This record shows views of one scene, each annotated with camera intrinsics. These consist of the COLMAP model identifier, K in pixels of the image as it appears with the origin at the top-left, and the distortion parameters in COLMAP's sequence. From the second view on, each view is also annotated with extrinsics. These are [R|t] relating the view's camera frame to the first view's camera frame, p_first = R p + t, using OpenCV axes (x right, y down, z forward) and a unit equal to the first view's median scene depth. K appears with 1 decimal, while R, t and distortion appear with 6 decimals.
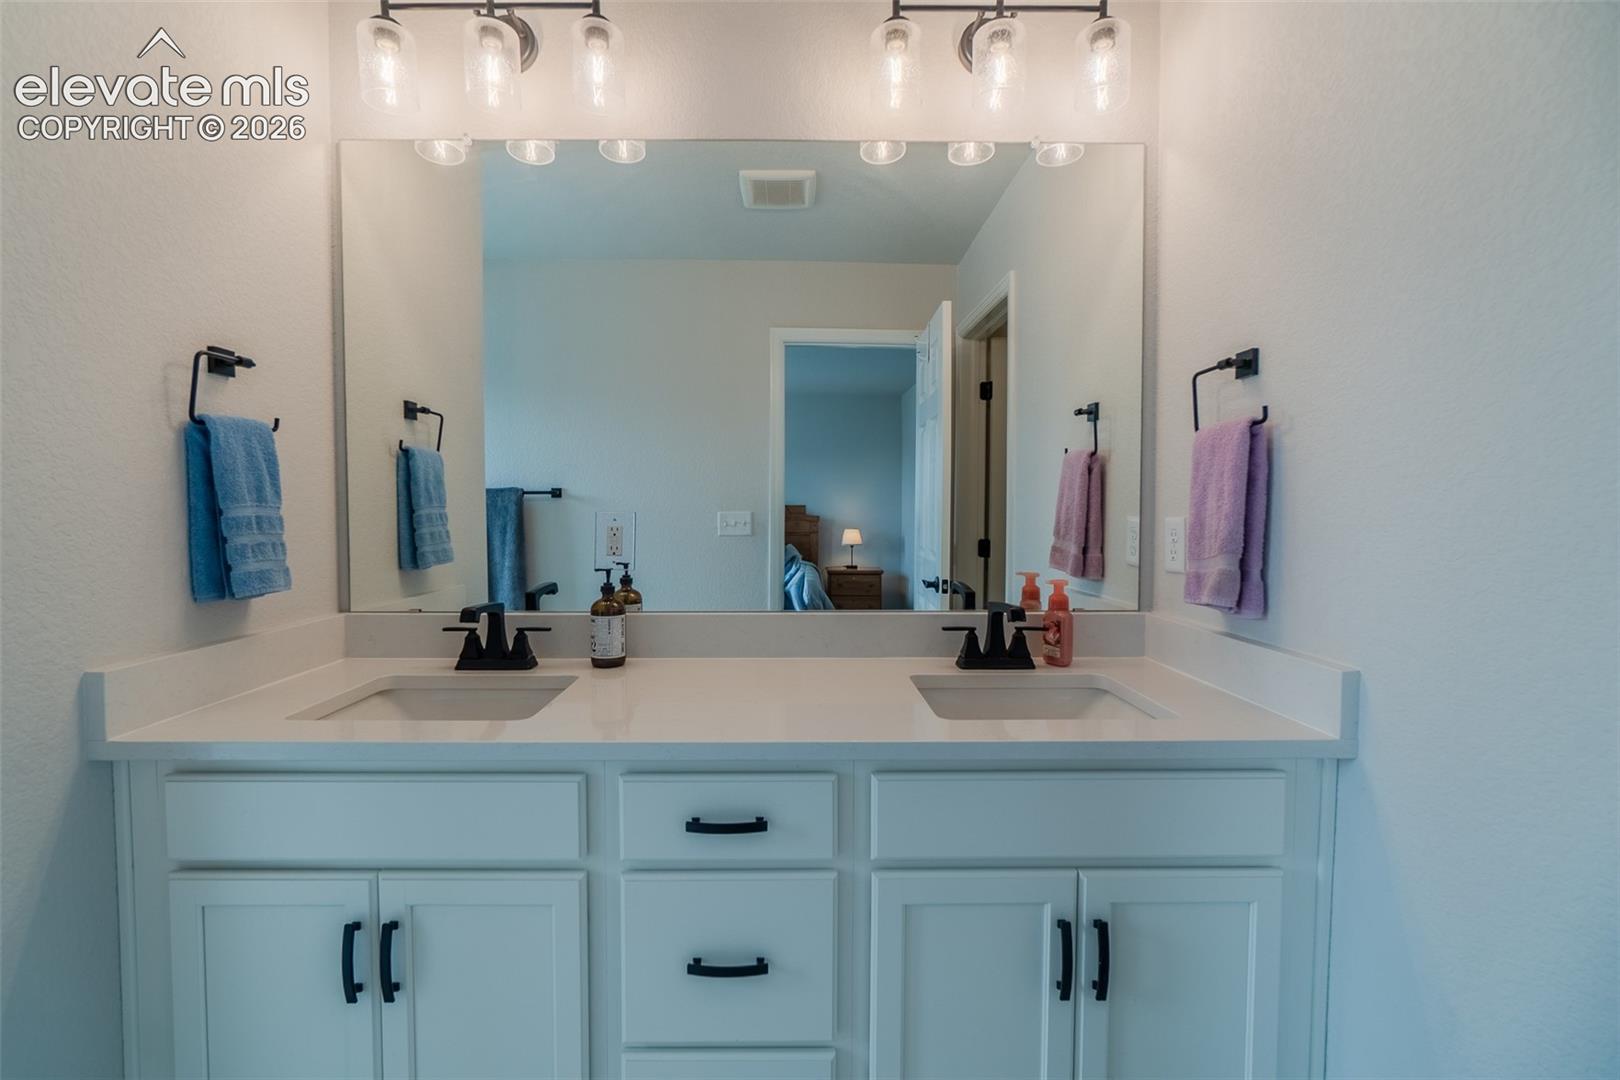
lens RADIAL K [[686.5, 0, 803.4], [0, 686.5, 533.0], [0, 0, 1]] dist [-0.007772, 0.000628]
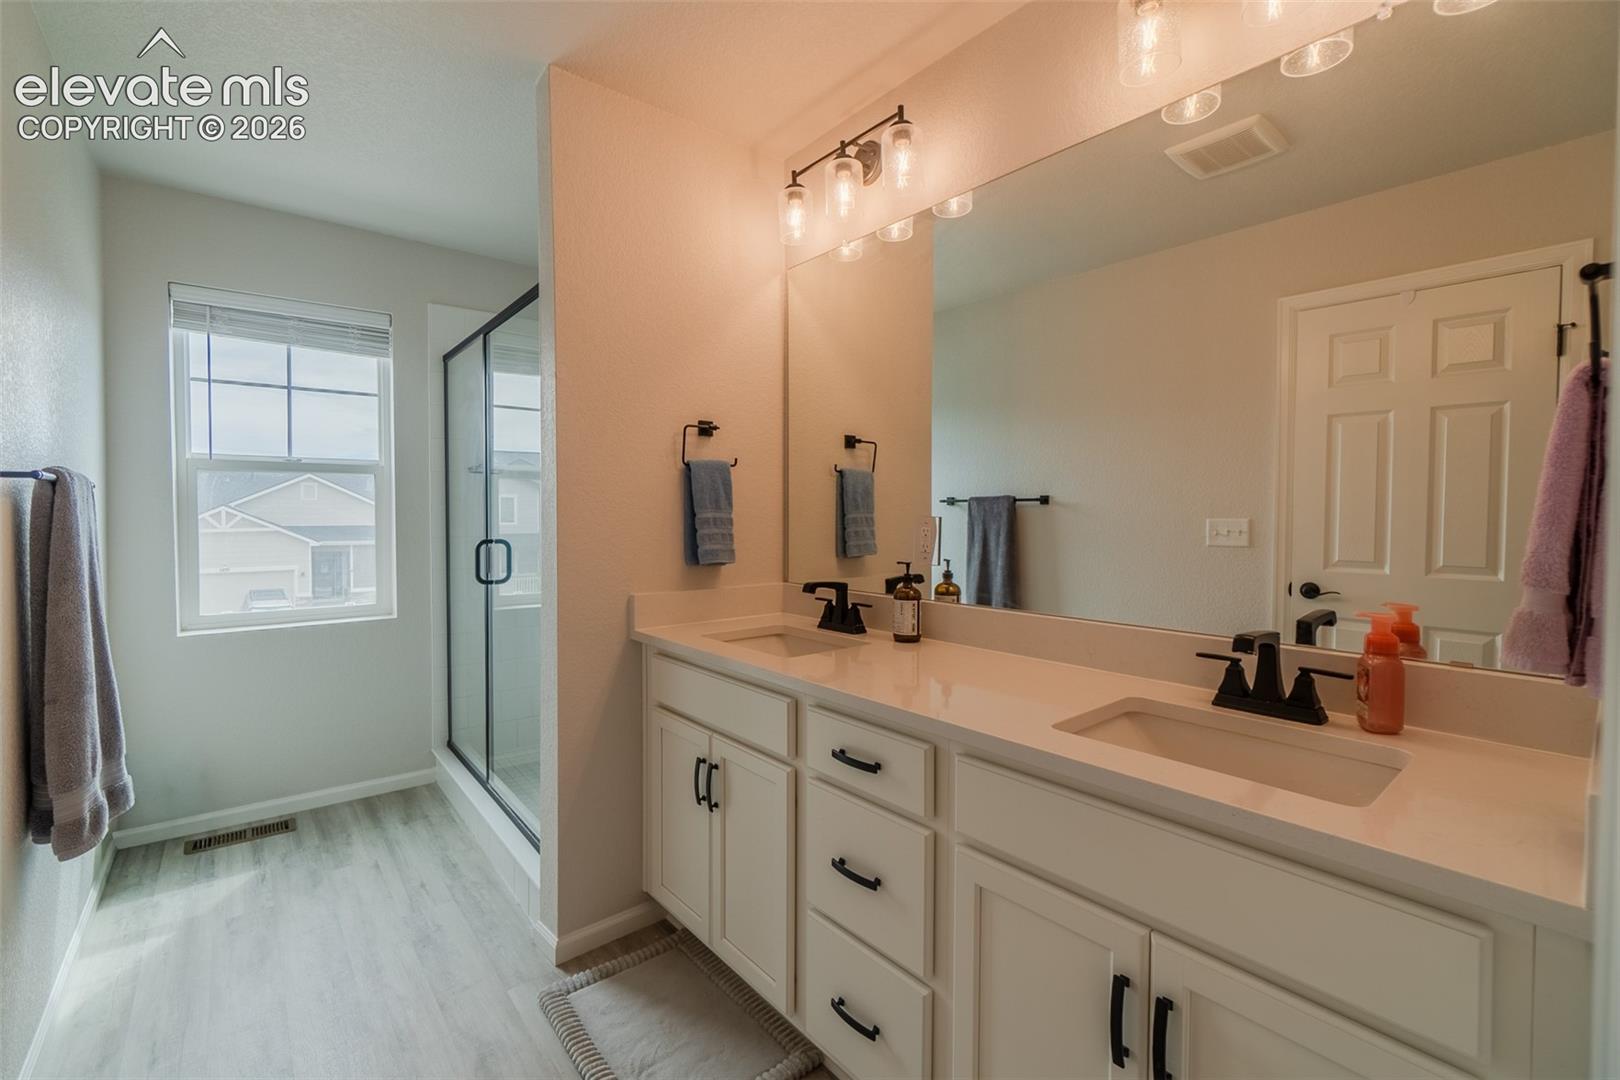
lens RADIAL K [[686.5, 0, 795.0], [0, 686.5, 535.0], [0, 0, 1]] dist [-0.007772, 0.000628]
pose [[0.630592, 0.025292, -0.775703, 0.567605], [-0.030771, 0.999498, 0.007574, -0.000420], [0.775505, 0.019093, 0.631053, 0.069735]]
